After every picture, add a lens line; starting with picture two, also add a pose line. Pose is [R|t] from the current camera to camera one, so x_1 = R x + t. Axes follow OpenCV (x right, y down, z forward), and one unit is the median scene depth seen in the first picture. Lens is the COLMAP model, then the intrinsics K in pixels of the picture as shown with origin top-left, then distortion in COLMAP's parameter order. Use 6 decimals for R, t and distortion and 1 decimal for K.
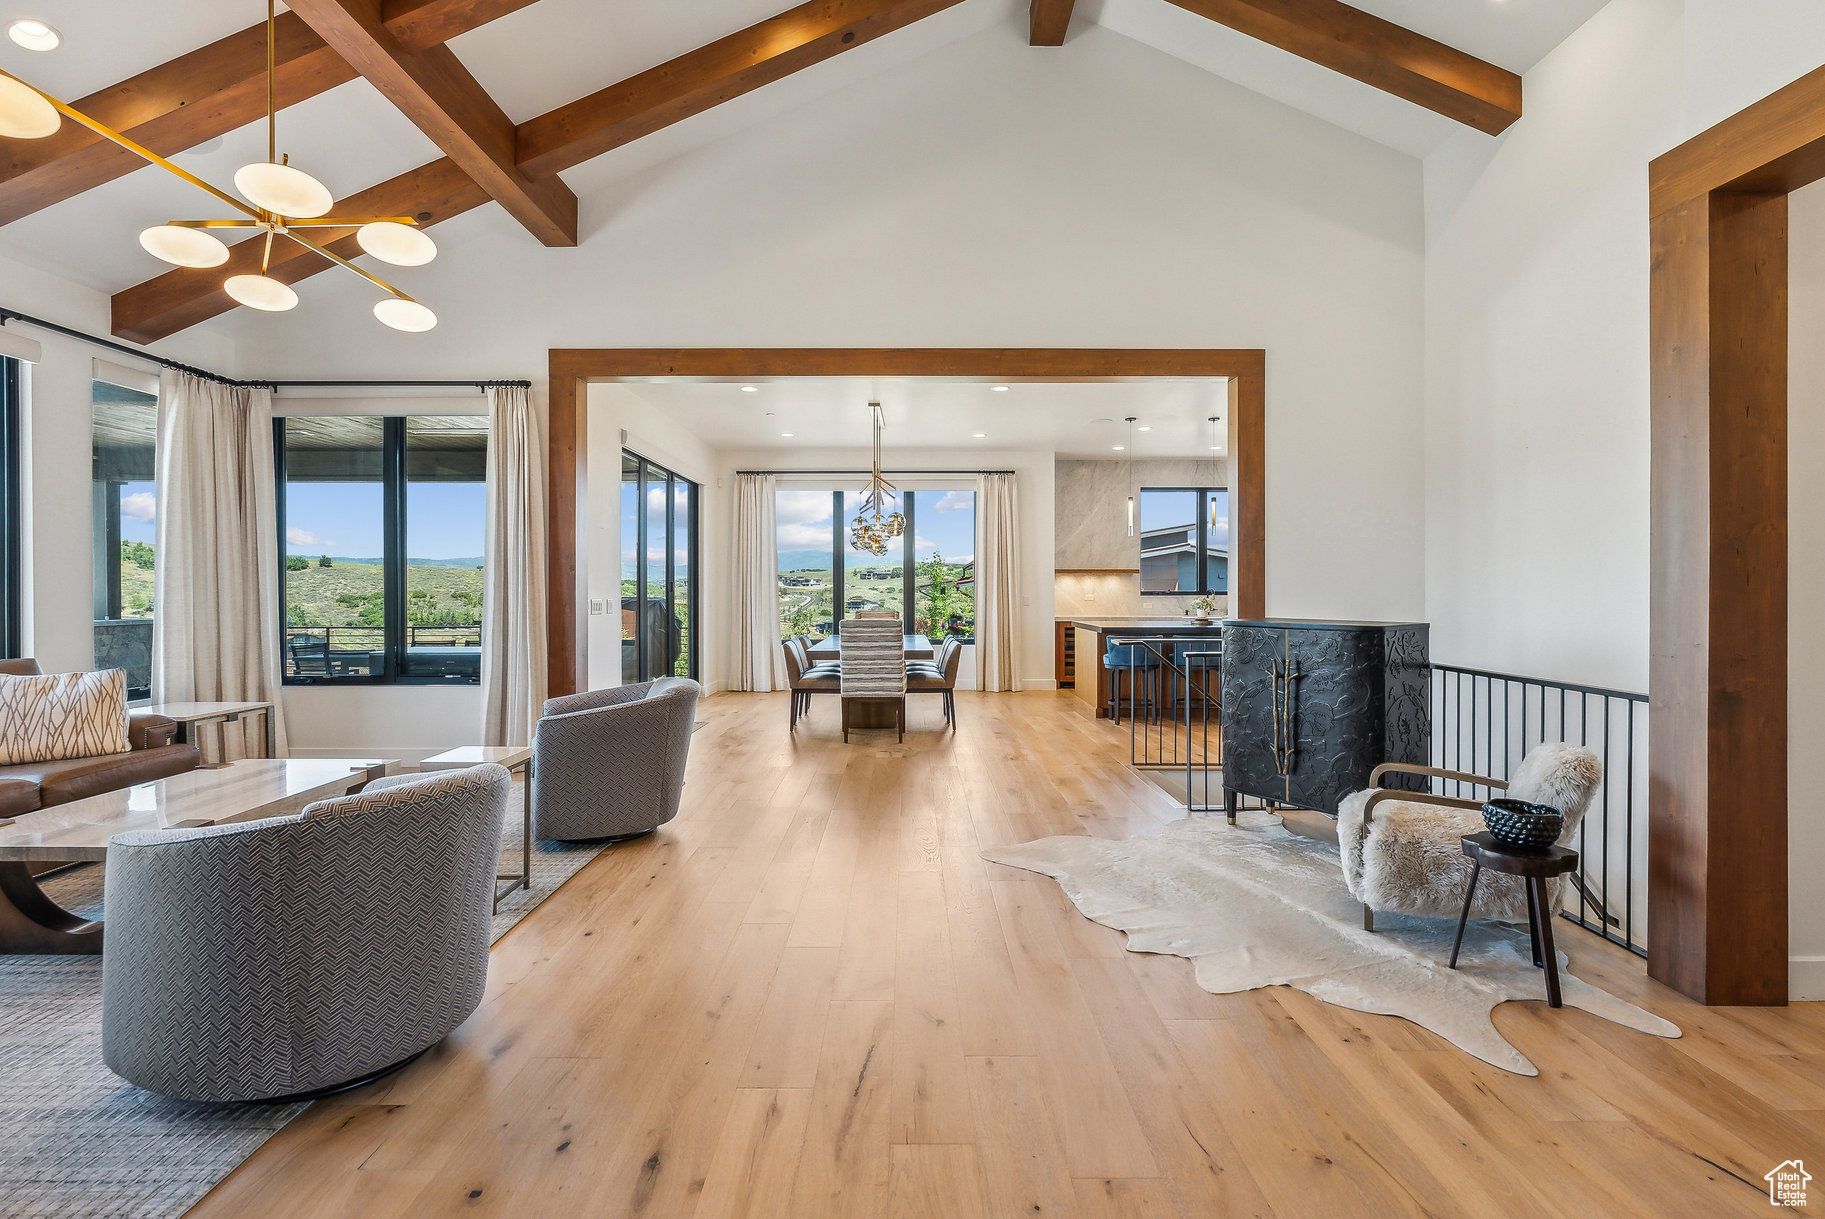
lens RADIAL K [[822.8, 0, 908.6], [0, 822.8, 590.6], [0, 0, 1]] dist [-0.000807, -0.000202]
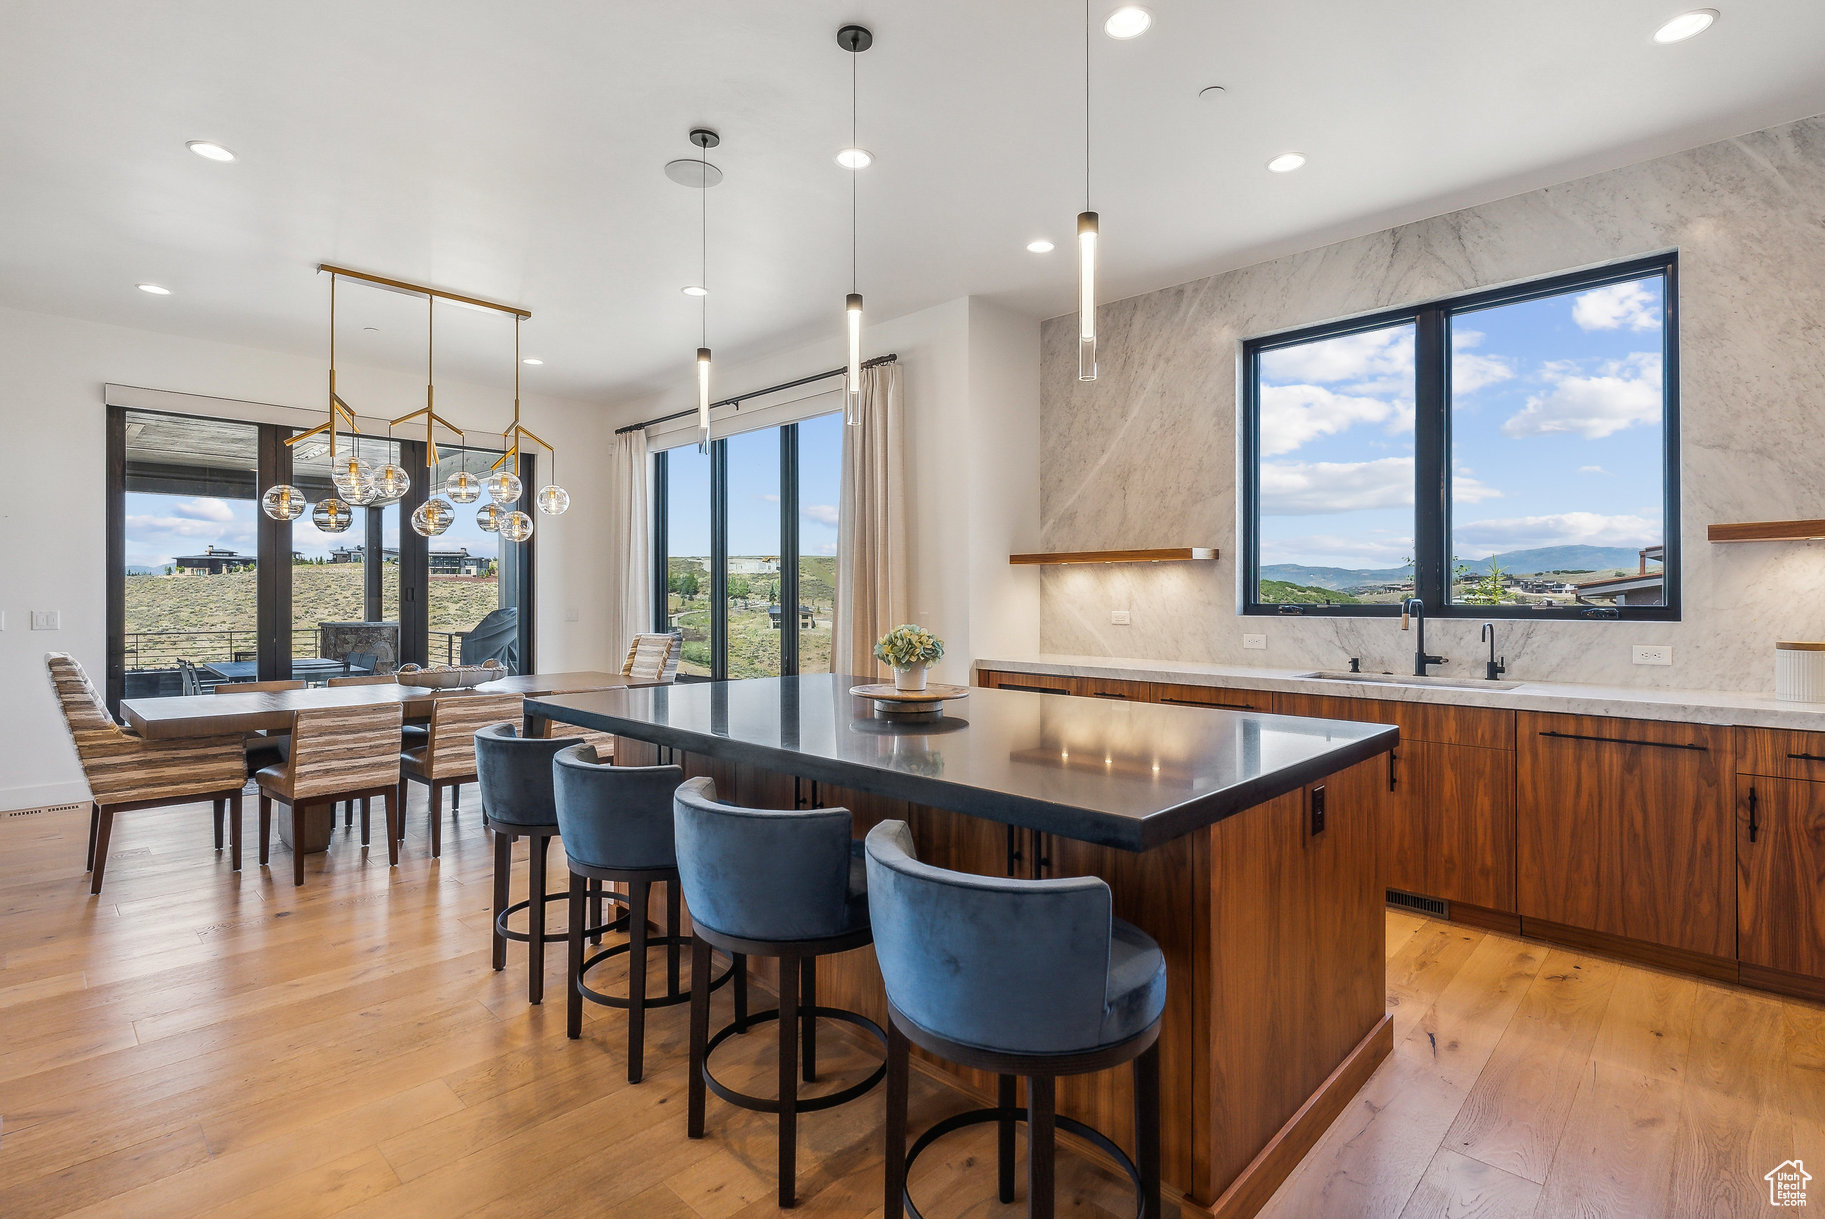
lens RADIAL K [[876.2, 0, 913.9], [0, 876.2, 594.4], [0, 0, 1]] dist [-0.001167, -0.000047]
pose [[0.718859, -0.001001, -0.695155, 0.868642], [-0.002044, 0.999992, -0.003553, -0.003692], [0.695153, 0.003975, 0.718851, 1.112378]]
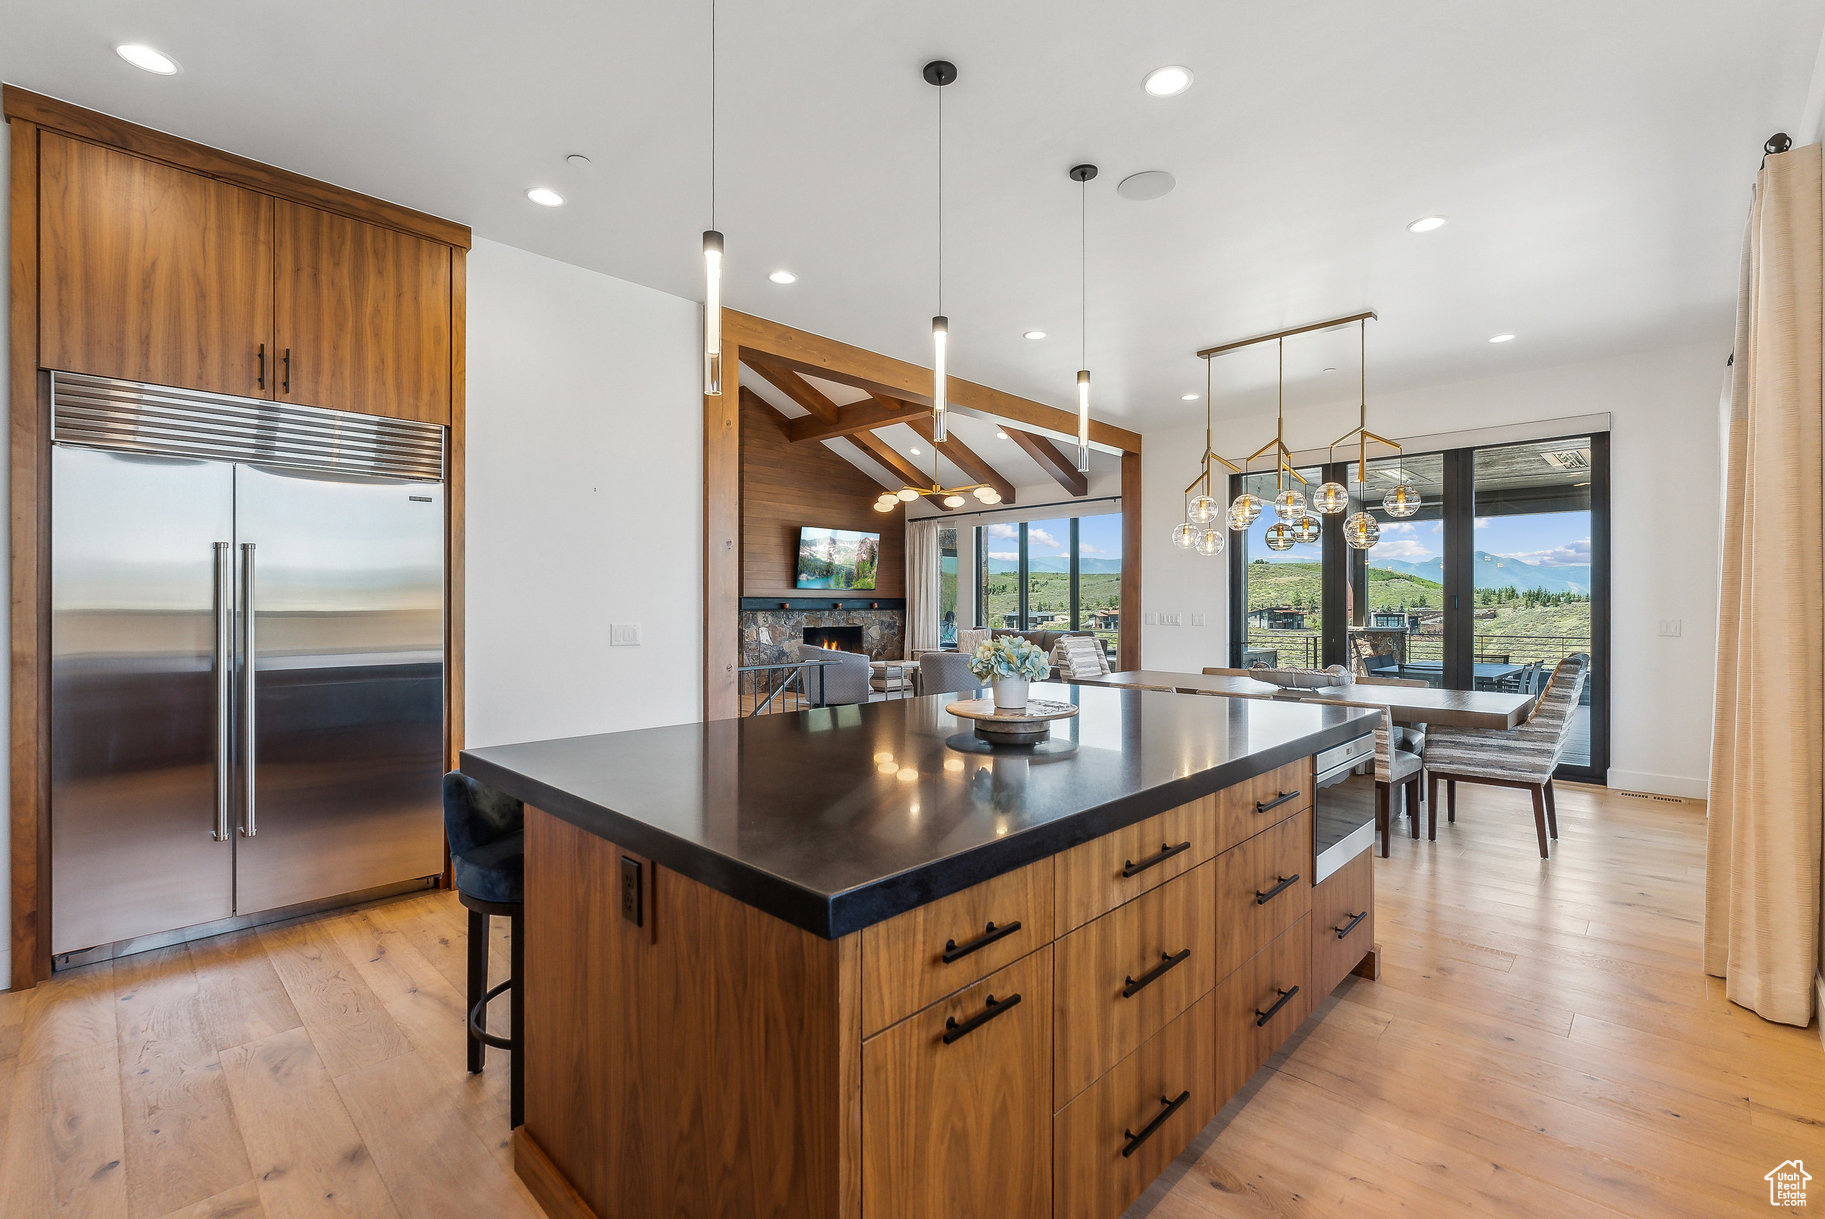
lens RADIAL K [[806.4, 0, 907.4], [0, 806.4, 606.8], [0, 0, 1]] dist [-0.000455, -0.000106]
pose [[-0.700766, 0.002830, -0.713385, 0.857412], [-0.000690, 0.999989, 0.004645, -0.005016], [0.713391, 0.003747, -0.700757, 1.717080]]
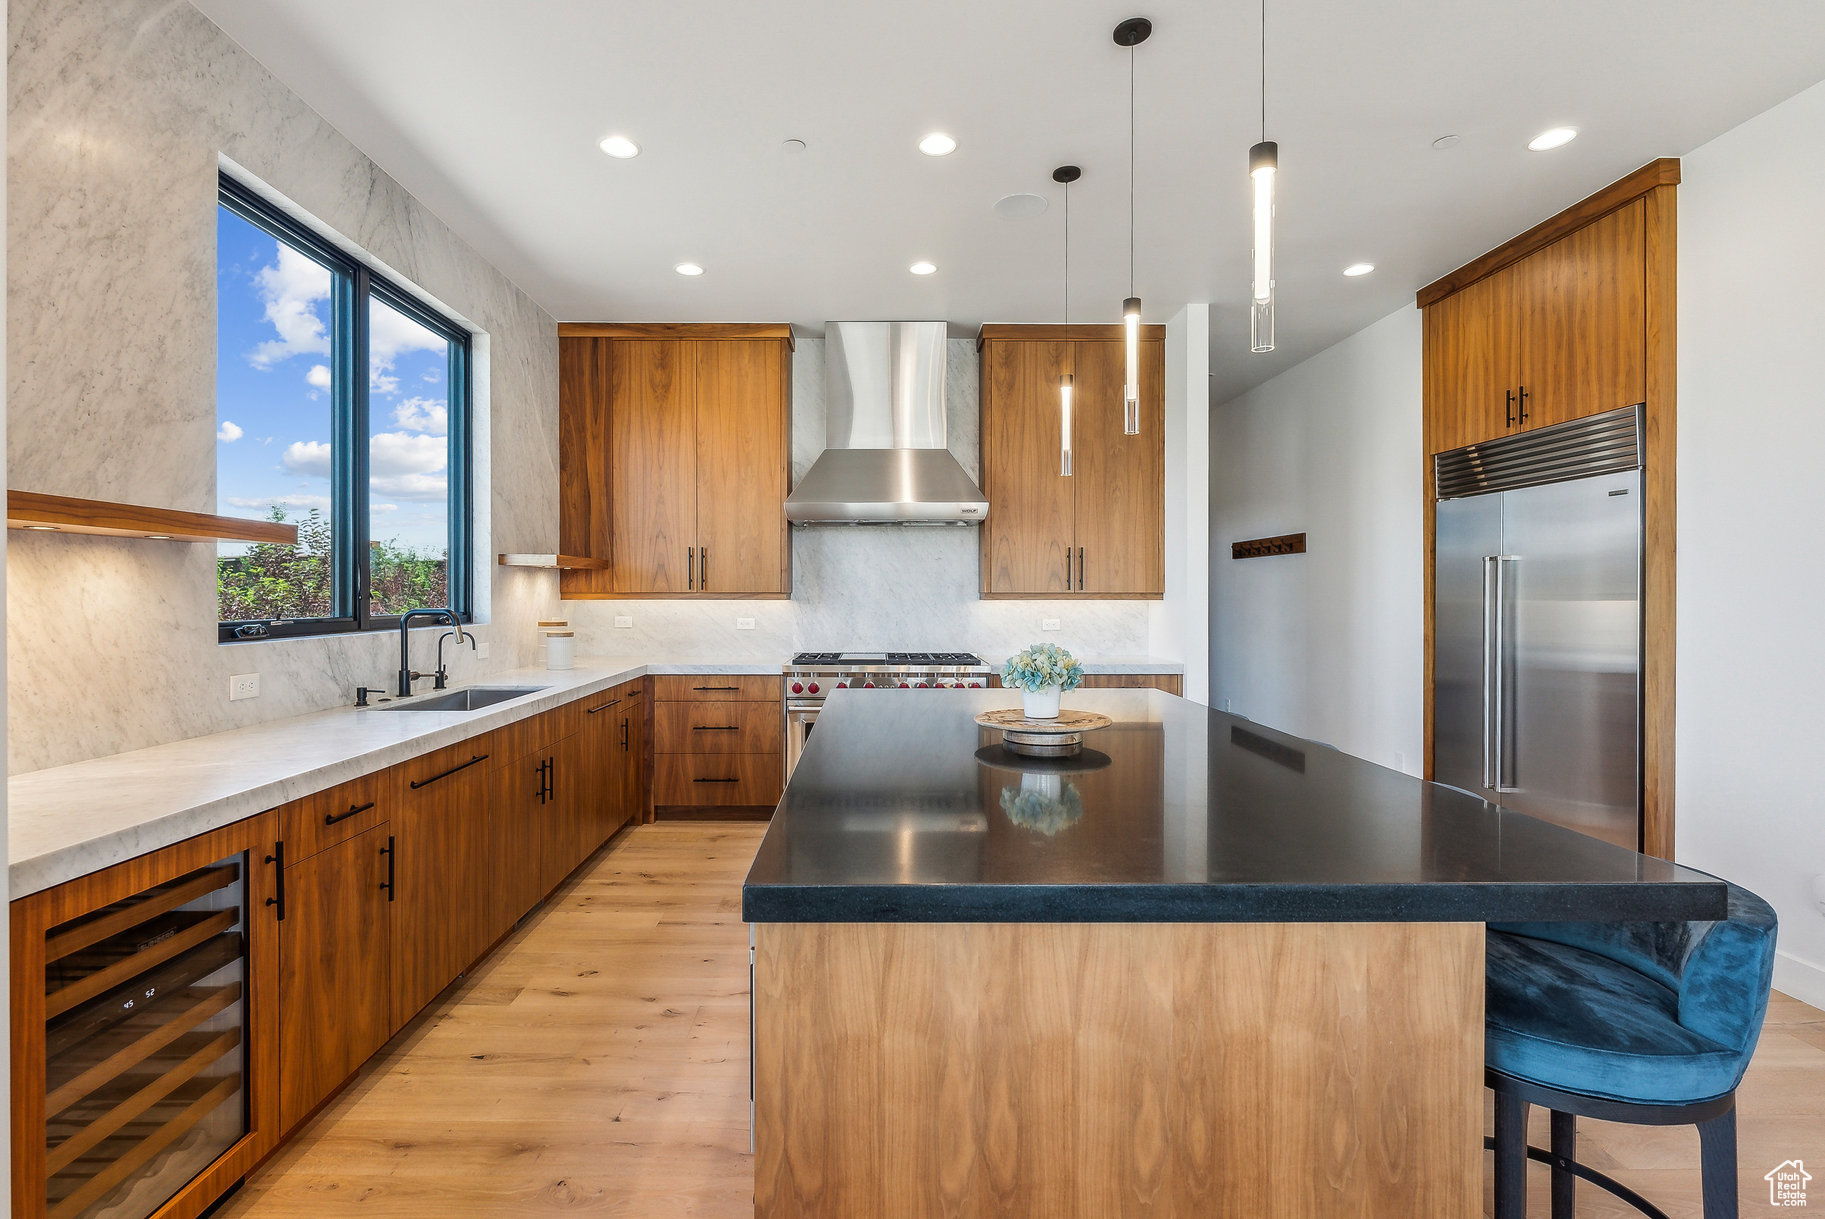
lens RADIAL K [[836.8, 0, 873.8], [0, 836.8, 597.5], [0, 0, 1]] dist [-0.000805, -0.000169]
pose [[-0.003004, -0.004127, 0.999987, 0.107158], [0.001797, 0.999990, 0.004132, -0.013403], [-0.999994, 0.001810, -0.002997, 1.550412]]
